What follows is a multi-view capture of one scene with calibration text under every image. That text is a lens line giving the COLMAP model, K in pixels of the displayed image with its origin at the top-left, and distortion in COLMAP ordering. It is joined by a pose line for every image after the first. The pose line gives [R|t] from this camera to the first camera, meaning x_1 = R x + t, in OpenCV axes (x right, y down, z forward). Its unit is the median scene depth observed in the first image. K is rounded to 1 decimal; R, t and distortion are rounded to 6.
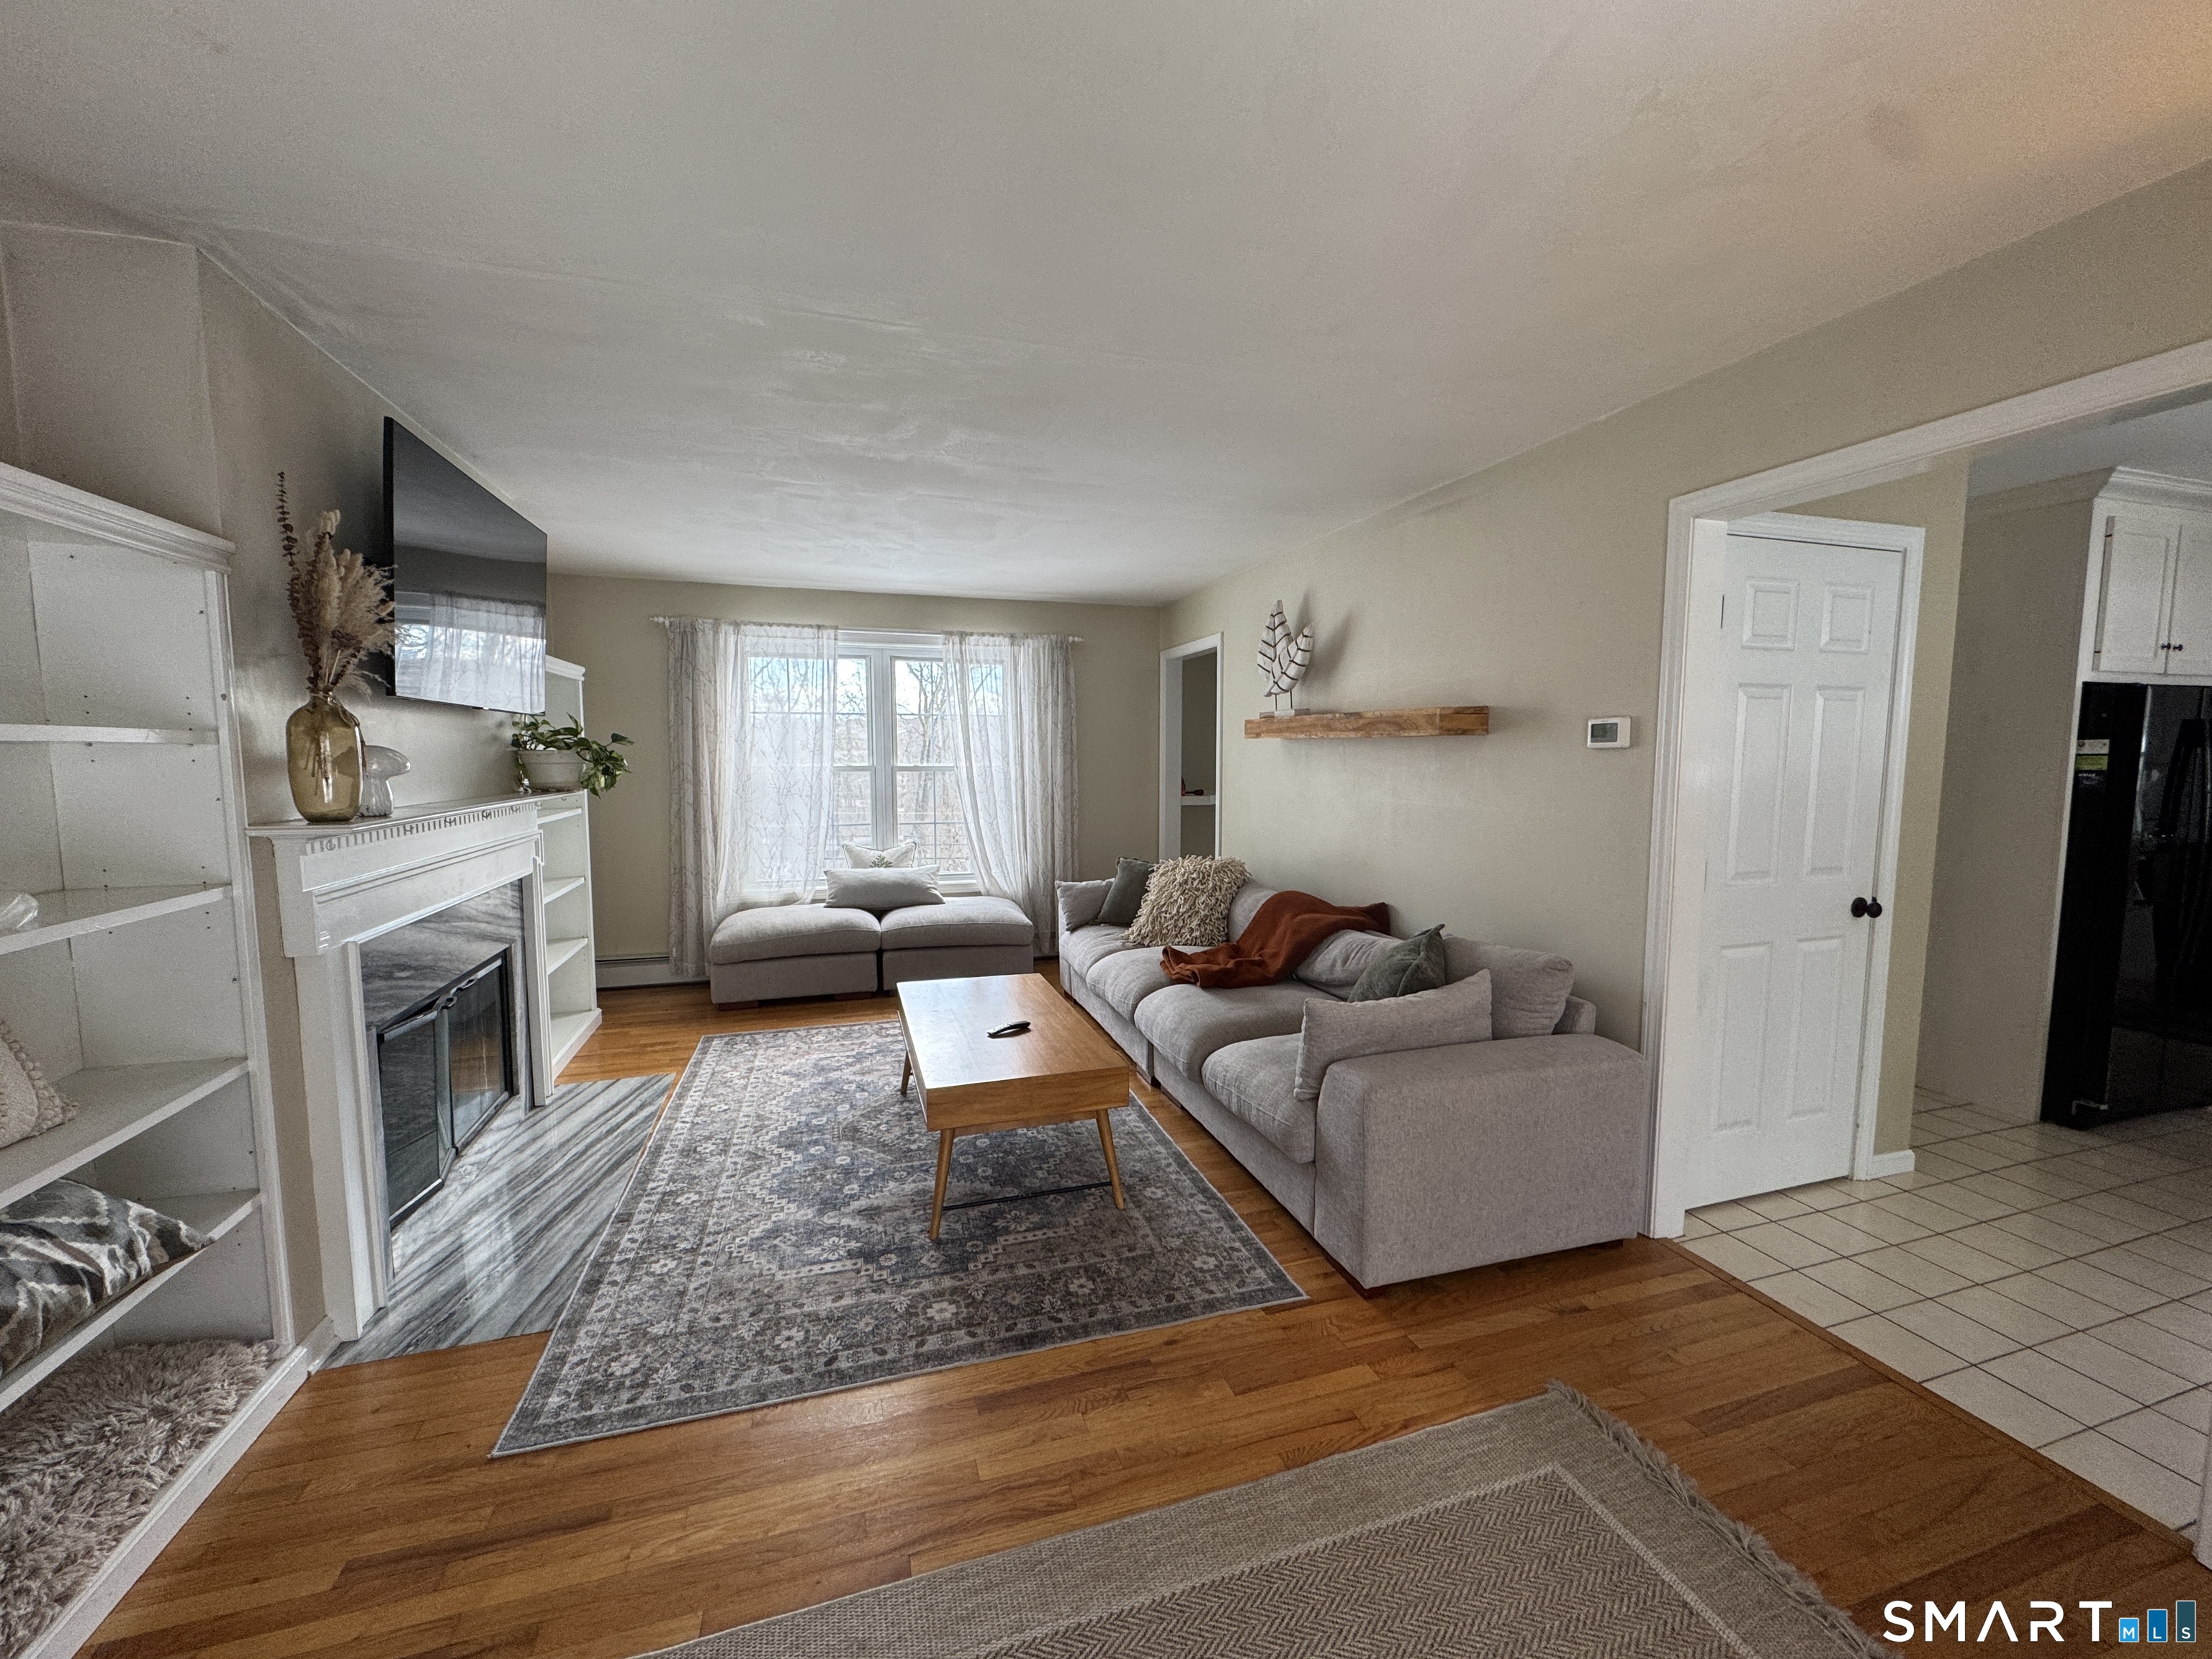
lens RADIAL K [[880.3, 0, 1104.7], [0, 880.3, 832.6], [0, 0, 1]] dist [-0.004101, 0.000302]
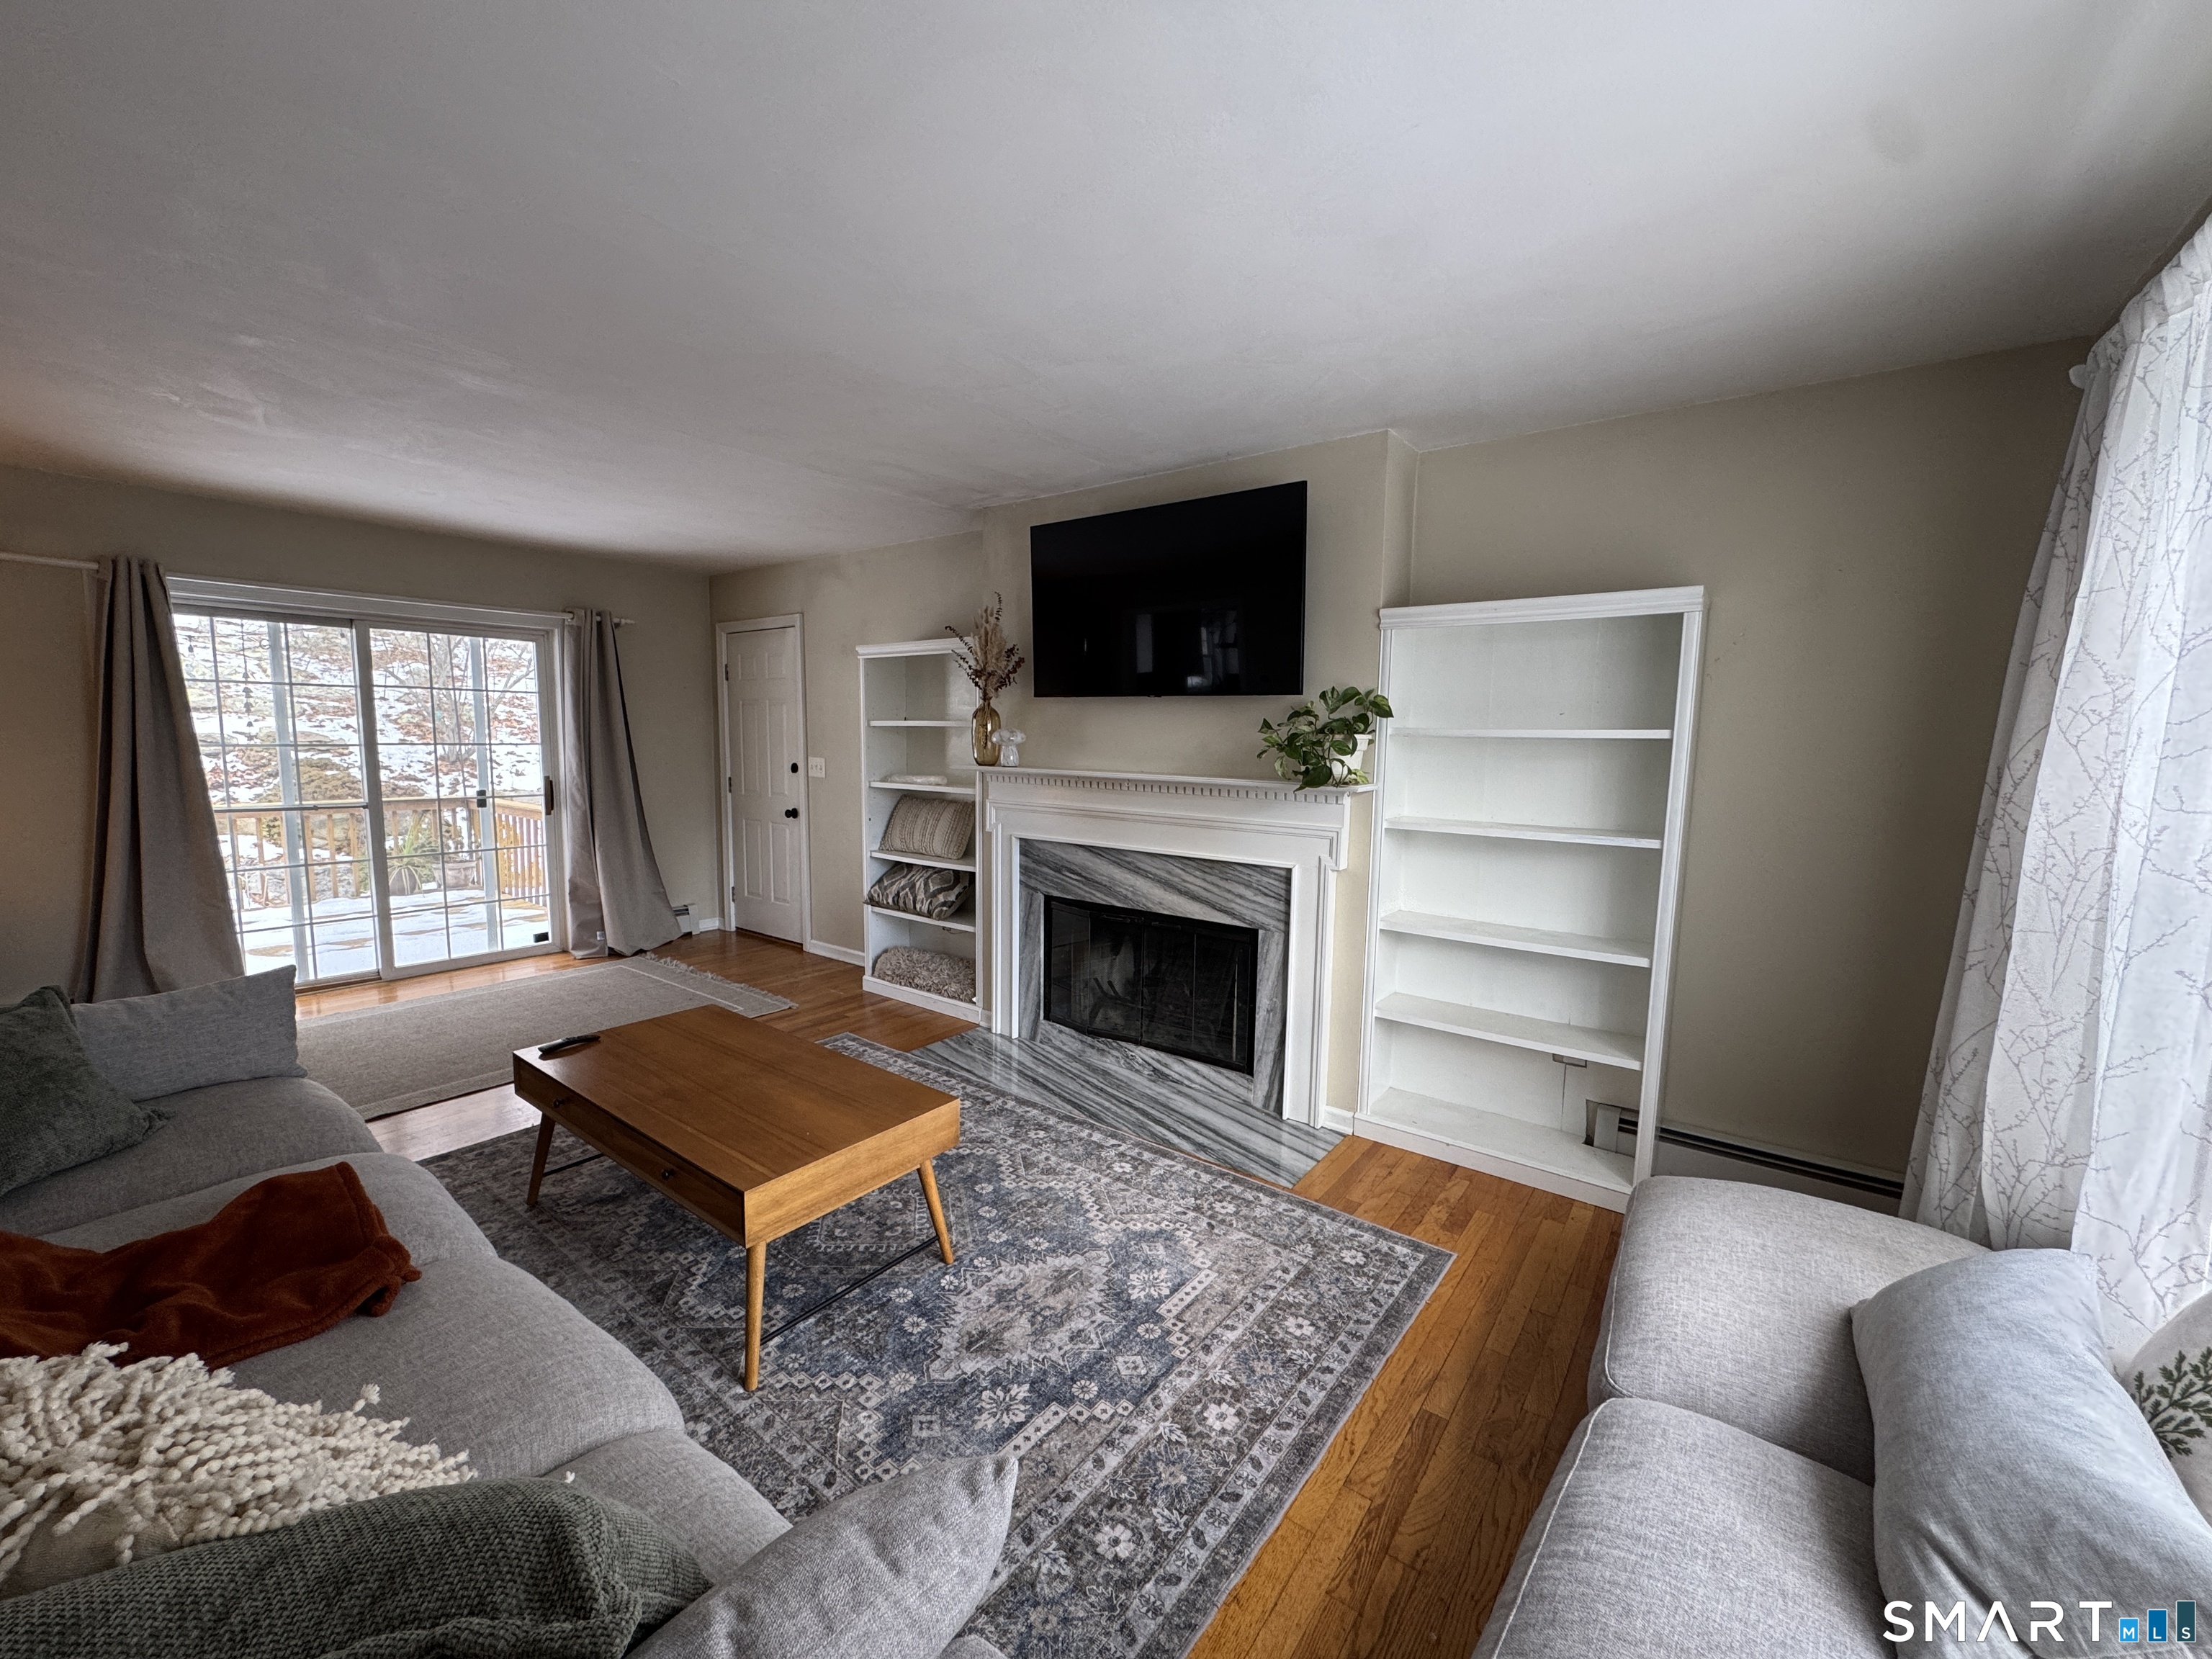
lens RADIAL K [[880.3, 0, 1104.7], [0, 880.3, 832.6], [0, 0, 1]] dist [-0.004101, 0.000302]
pose [[-0.812564, 0.052714, -0.580483, 0.038243], [-0.069263, 0.980113, 0.185959, -0.151467], [0.578742, 0.191310, -0.792754, 1.645451]]
